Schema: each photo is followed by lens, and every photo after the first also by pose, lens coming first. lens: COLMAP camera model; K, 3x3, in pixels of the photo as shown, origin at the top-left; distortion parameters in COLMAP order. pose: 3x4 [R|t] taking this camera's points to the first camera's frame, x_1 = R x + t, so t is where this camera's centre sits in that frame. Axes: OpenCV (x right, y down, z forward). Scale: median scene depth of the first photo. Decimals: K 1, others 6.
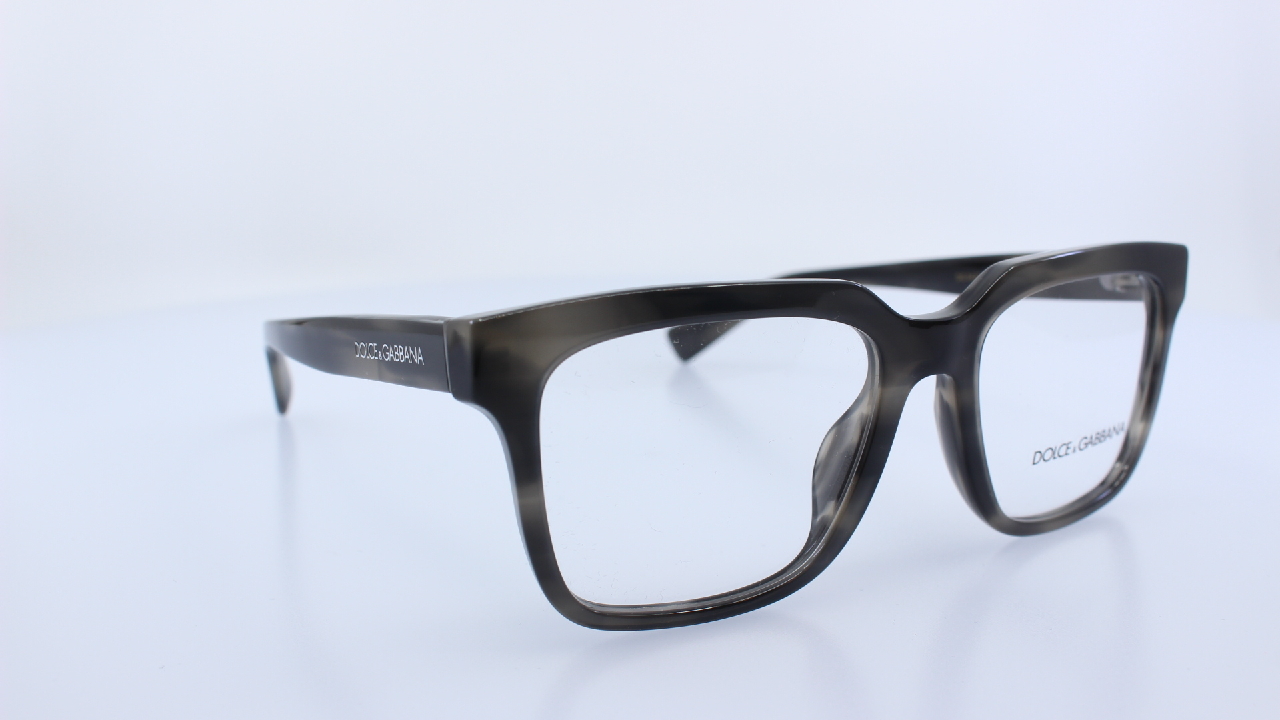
lens RADIAL K [[1241.8, 0, 640.0], [0, 1241.8, 360.0], [0, 0, 1]] dist [-0.120558, 0.004884]
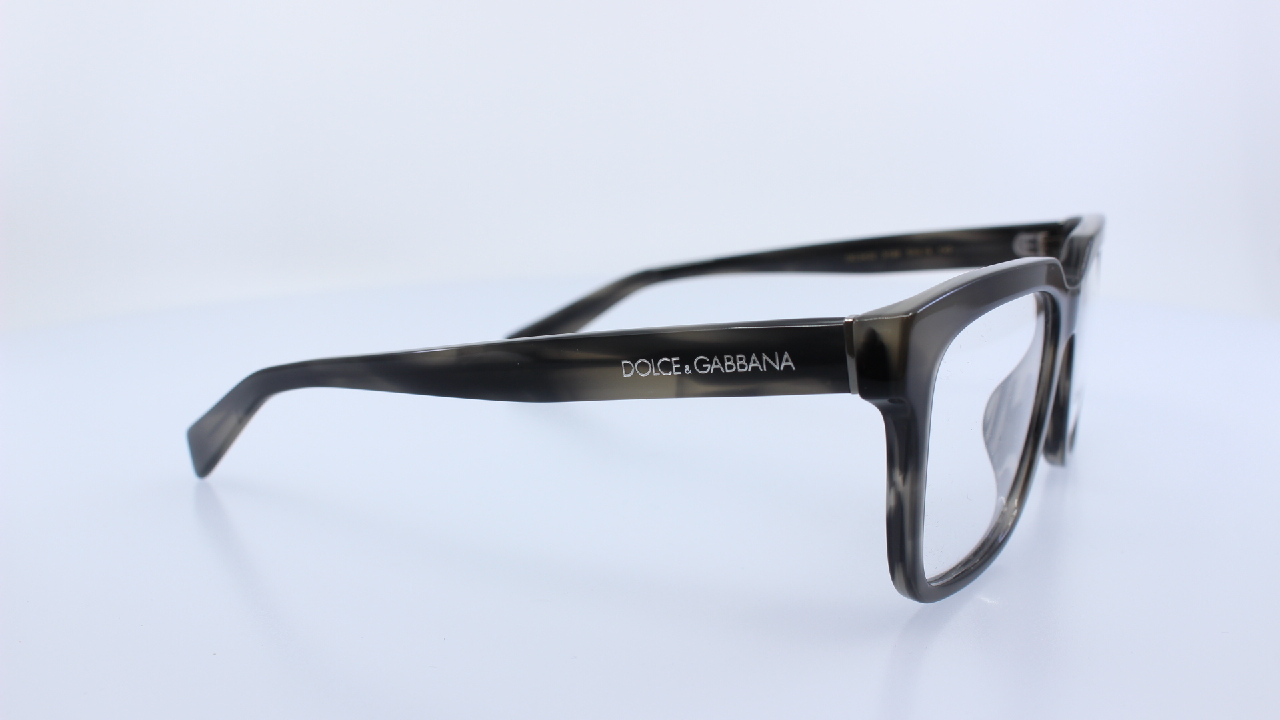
lens RADIAL K [[1241.8, 0, 640.0], [0, 1241.8, 360.0], [0, 0, 1]] dist [-0.120558, 0.004884]
pose [[0.862994, -0.109271, 0.493256, -0.696172], [0.109131, 0.993599, 0.029177, -0.041784], [-0.493287, 0.028650, 0.869395, 0.186731]]
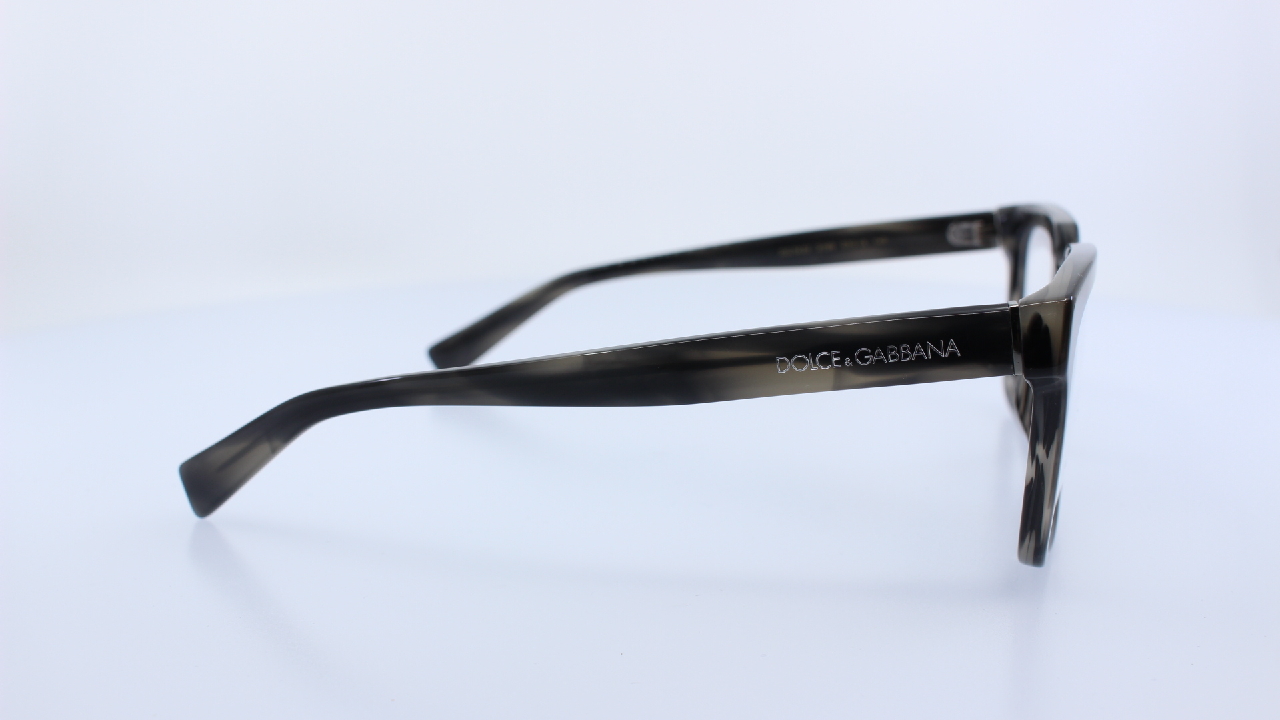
lens RADIAL K [[1241.8, 0, 640.0], [0, 1241.8, 360.0], [0, 0, 1]] dist [-0.120558, 0.004884]
pose [[0.696292, -0.152534, 0.701364, -0.986150], [0.153290, 0.986215, 0.062303, -0.089035], [-0.701199, 0.064131, 0.710076, 0.415480]]
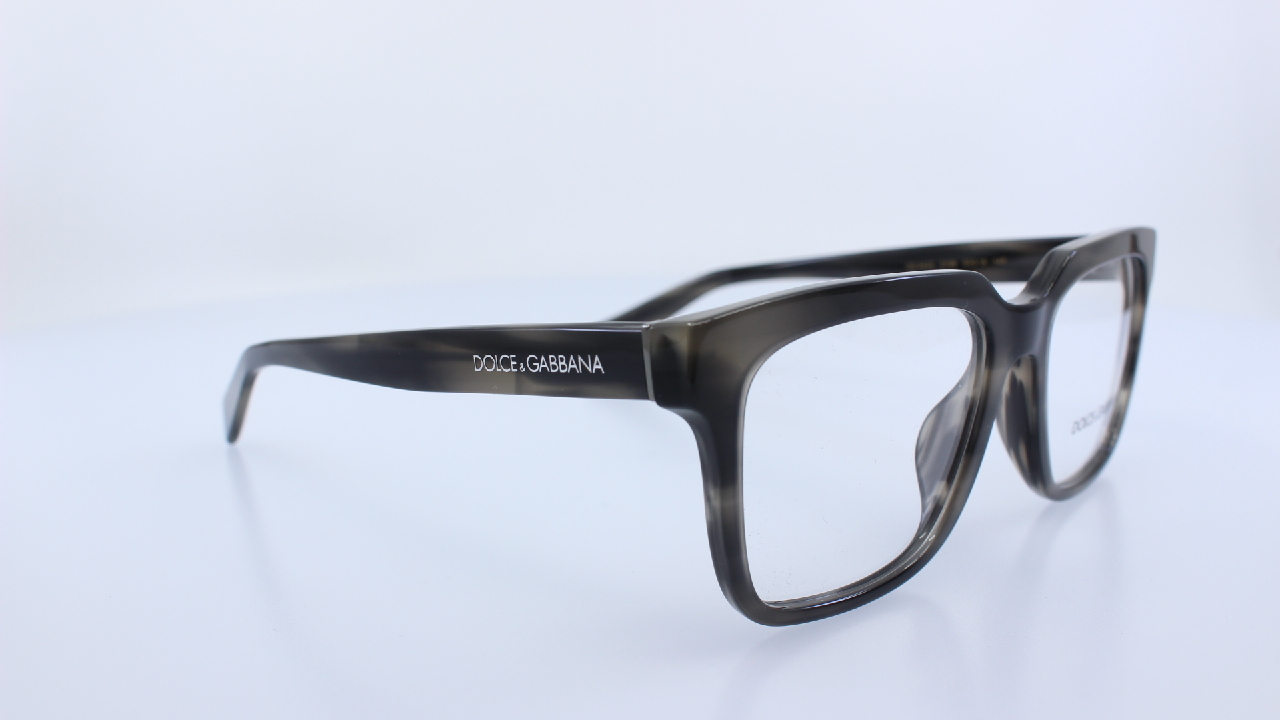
lens RADIAL K [[1241.8, 0, 640.0], [0, 1241.8, 360.0], [0, 0, 1]] dist [-0.120558, 0.004884]
pose [[0.966408, -0.055643, 0.250917, -0.355383], [0.055258, 0.998435, 0.008583, -0.012194], [-0.251002, 0.005570, 0.967971, 0.047527]]
